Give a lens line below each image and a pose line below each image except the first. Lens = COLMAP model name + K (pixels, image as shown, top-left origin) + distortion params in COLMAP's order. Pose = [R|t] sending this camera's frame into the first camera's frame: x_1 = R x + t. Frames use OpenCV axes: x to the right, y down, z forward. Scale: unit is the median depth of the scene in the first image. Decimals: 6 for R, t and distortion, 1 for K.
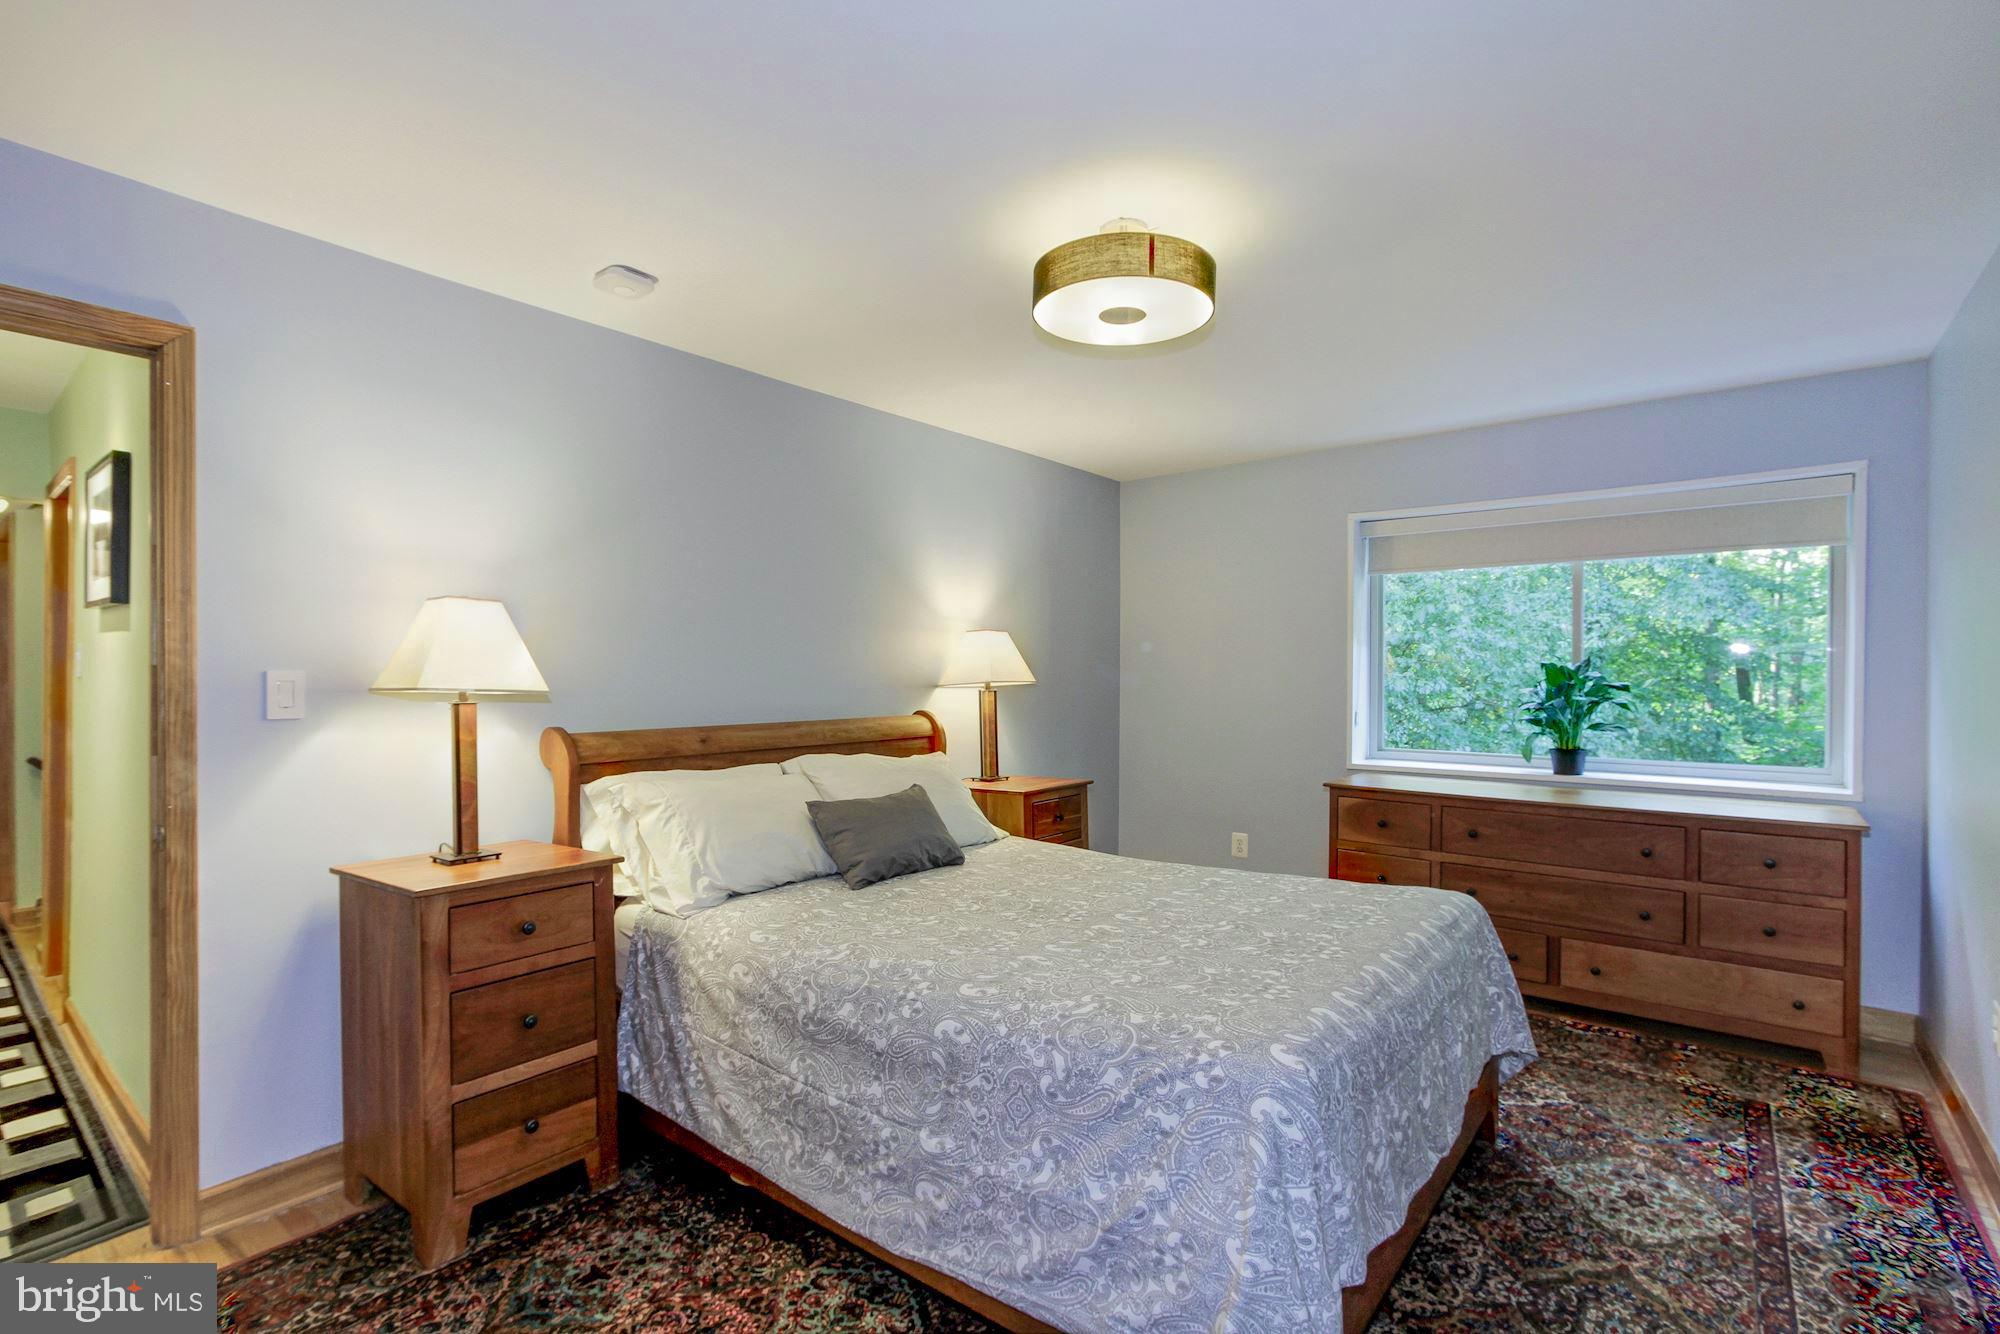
lens RADIAL K [[921.7, 0, 983.7], [0, 921.7, 669.2], [0, 0, 1]] dist [-0.008258, 0.000562]
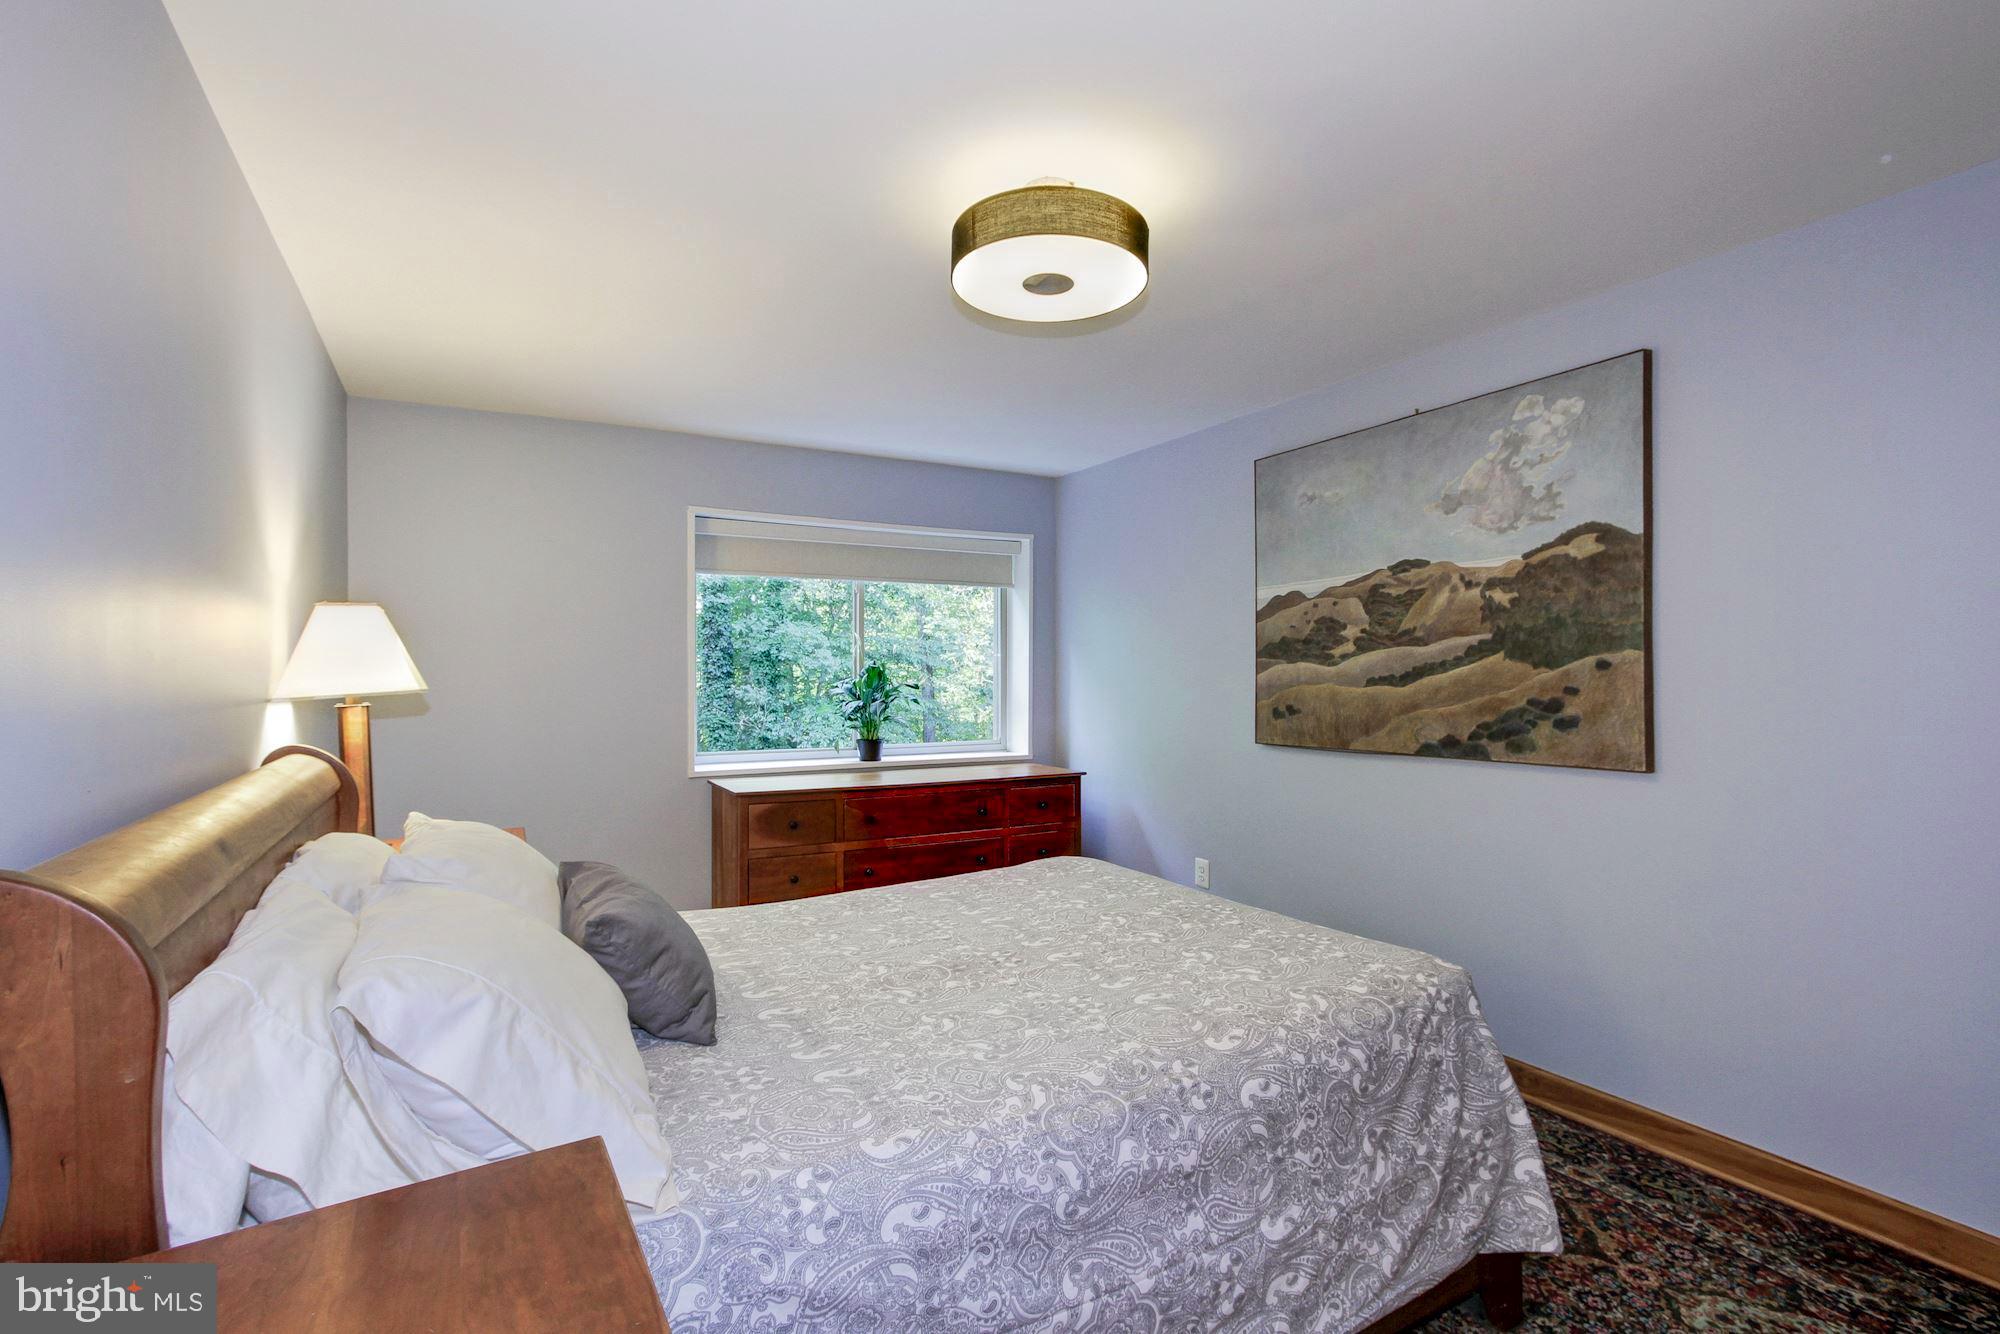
lens RADIAL K [[921.7, 0, 1013.9], [0, 921.7, 667.3], [0, 0, 1]] dist [-0.008258, 0.000562]
pose [[0.357244, 0.008456, 0.933973, -0.838286], [-0.003020, 0.999964, -0.007899, 0.005062], [-0.934006, 0.000001, 0.357256, 0.825607]]
